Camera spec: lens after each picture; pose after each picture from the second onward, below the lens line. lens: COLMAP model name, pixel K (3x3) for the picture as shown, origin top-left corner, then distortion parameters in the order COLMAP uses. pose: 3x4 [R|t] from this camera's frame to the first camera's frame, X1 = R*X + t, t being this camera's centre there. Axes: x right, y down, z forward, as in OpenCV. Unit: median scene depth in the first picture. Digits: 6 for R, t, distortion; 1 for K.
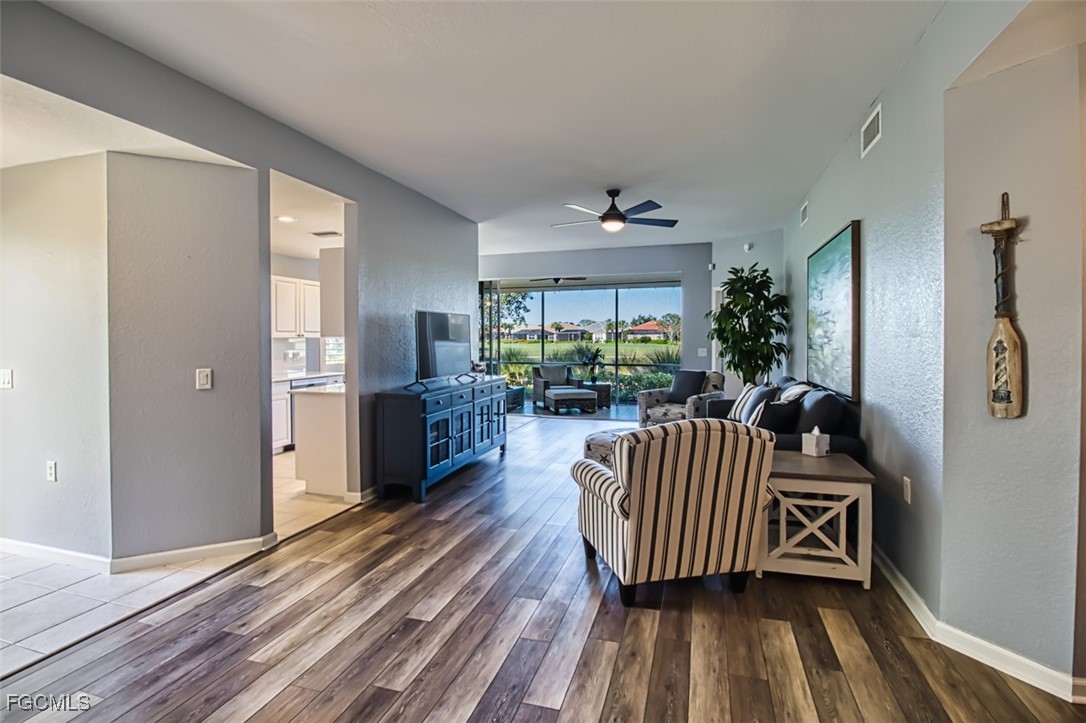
lens RADIAL K [[511.1, 0, 552.9], [0, 511.1, 343.9], [0, 0, 1]] dist [-0.001136, -0.012433]
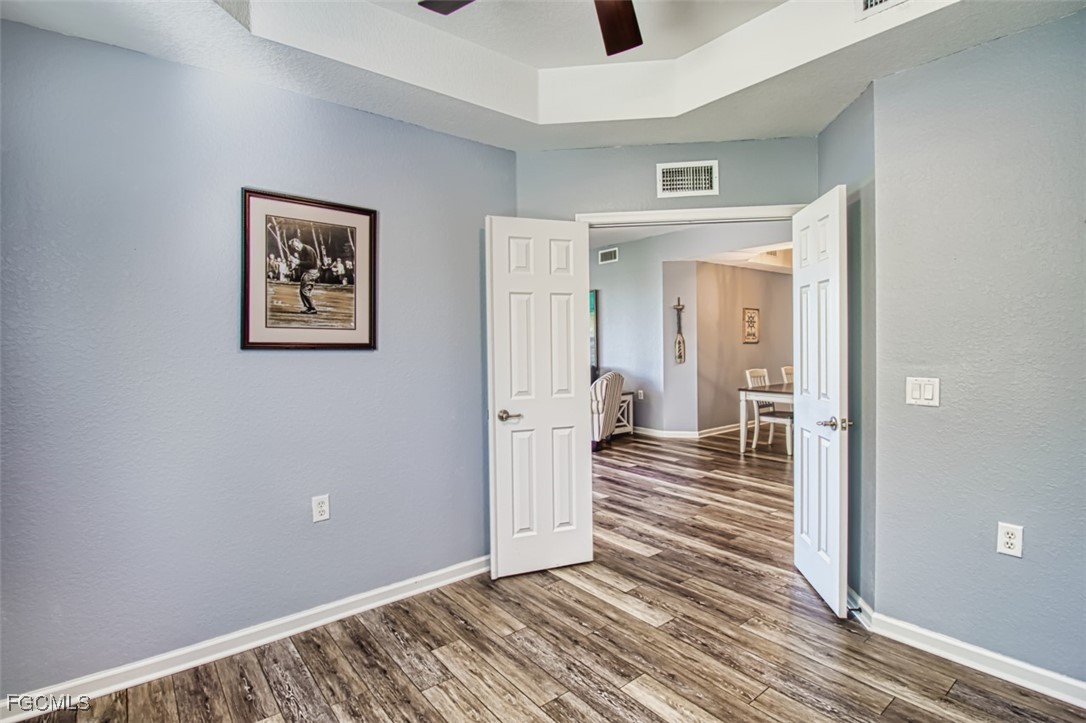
lens RADIAL K [[532.5, 0, 545.2], [0, 532.5, 349.4], [0, 0, 1]] dist [-0.001488, -0.000166]
pose [[0.570507, -0.013856, 0.821176, -1.407262], [0.019132, 0.999811, 0.003579, 0.012431], [-0.821070, 0.013669, 0.570664, -0.166716]]
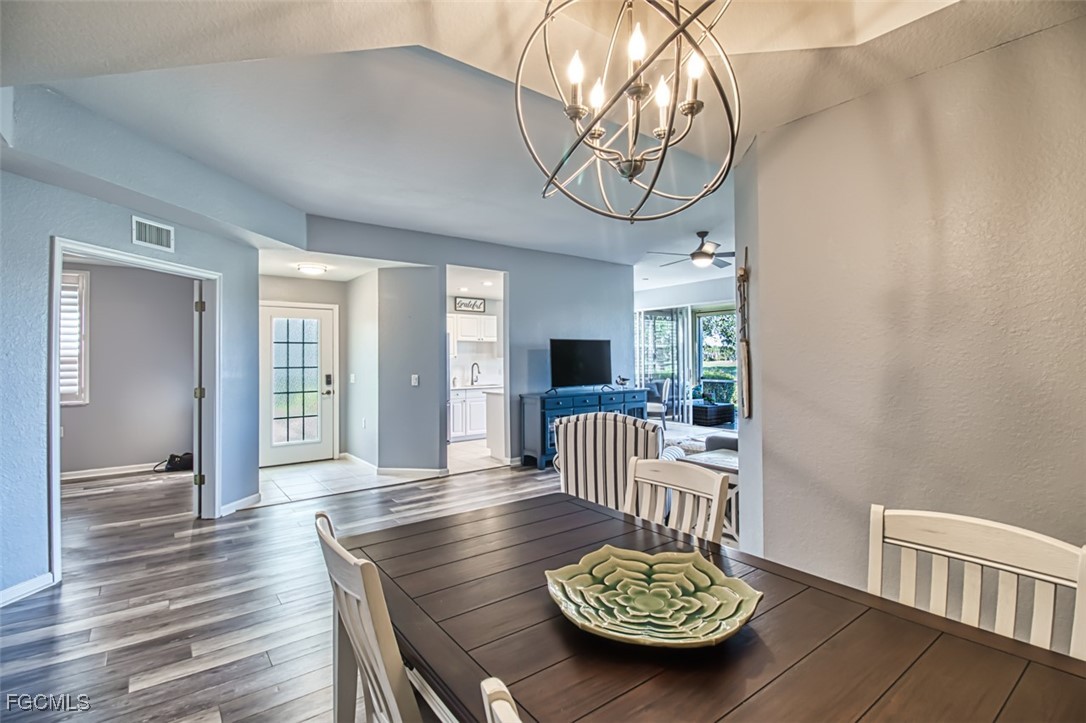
lens RADIAL K [[501.4, 0, 542.4], [0, 501.4, 351.8], [0, 0, 1]] dist [0.000518, -0.013695]
pose [[0.808193, -0.010933, -0.588816, 0.675267], [-0.002619, 0.999751, -0.022158, 0.002451], [0.588912, 0.019450, 0.807963, -0.197865]]
